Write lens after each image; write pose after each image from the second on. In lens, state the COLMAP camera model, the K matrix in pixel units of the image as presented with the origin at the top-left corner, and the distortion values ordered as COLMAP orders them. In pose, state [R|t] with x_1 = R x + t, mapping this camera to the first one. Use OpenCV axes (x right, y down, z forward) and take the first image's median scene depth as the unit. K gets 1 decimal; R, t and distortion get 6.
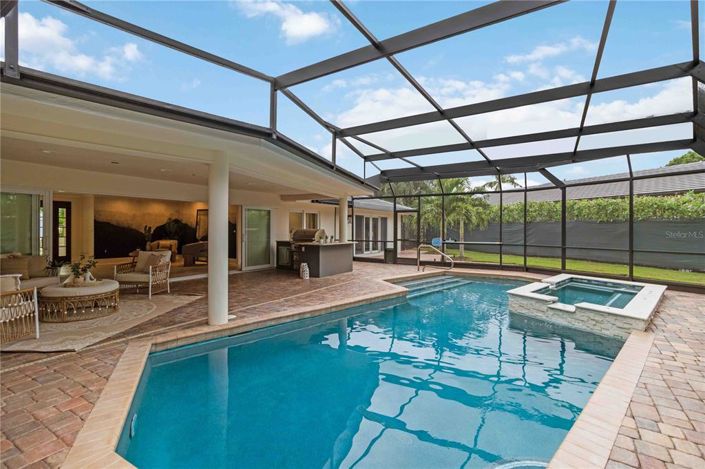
lens RADIAL K [[327.0, 0, 357.9], [0, 327.0, 231.4], [0, 0, 1]] dist [0.001505, 0.000267]
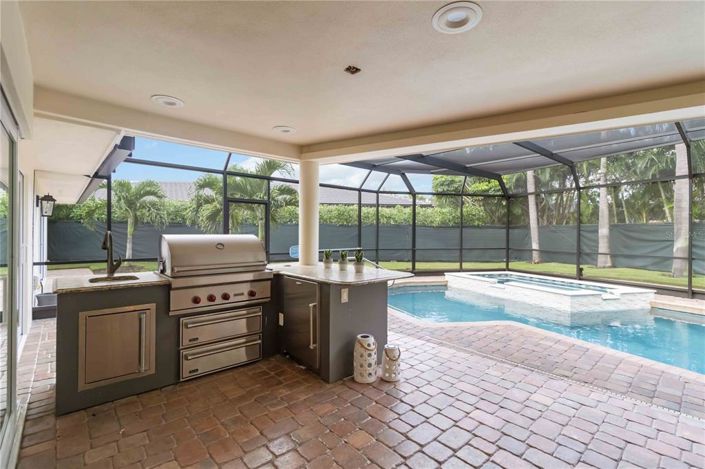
lens RADIAL K [[327.0, 0, 357.9], [0, 327.0, 231.4], [0, 0, 1]] dist [0.001505, 0.000267]
pose [[0.293744, -0.002968, 0.955879, -0.462465], [0.000612, 0.999996, 0.002917, -0.014171], [-0.955884, -0.000272, 0.293745, 0.849088]]
